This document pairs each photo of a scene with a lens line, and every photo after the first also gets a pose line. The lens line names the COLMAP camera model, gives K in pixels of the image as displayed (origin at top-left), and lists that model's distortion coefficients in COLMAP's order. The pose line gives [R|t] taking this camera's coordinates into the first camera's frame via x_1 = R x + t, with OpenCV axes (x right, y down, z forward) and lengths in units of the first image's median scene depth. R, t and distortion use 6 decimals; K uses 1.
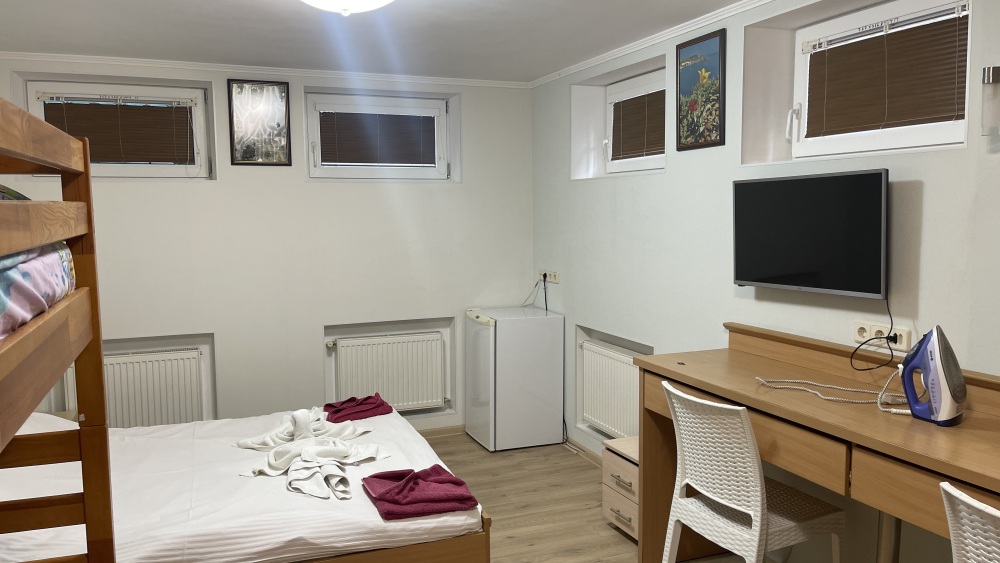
lens RADIAL K [[750.4, 0, 501.1], [0, 750.4, 281.9], [0, 0, 1]] dist [0.007644, -0.010102]
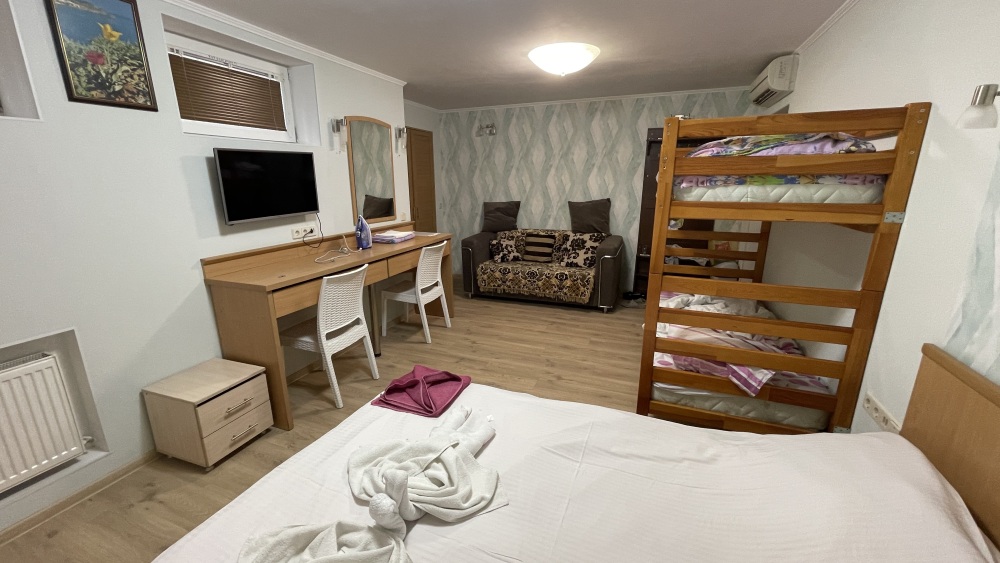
lens RADIAL K [[403.3, 0, 496.6], [0, 403.3, 281.1], [0, 0, 1]] dist [-0.001403, 0.000741]
pose [[-0.726809, -0.157781, 0.668472, -0.532955], [0.078674, 0.947726, 0.309234, -0.084571], [-0.682319, 0.277345, -0.676403, 1.118017]]
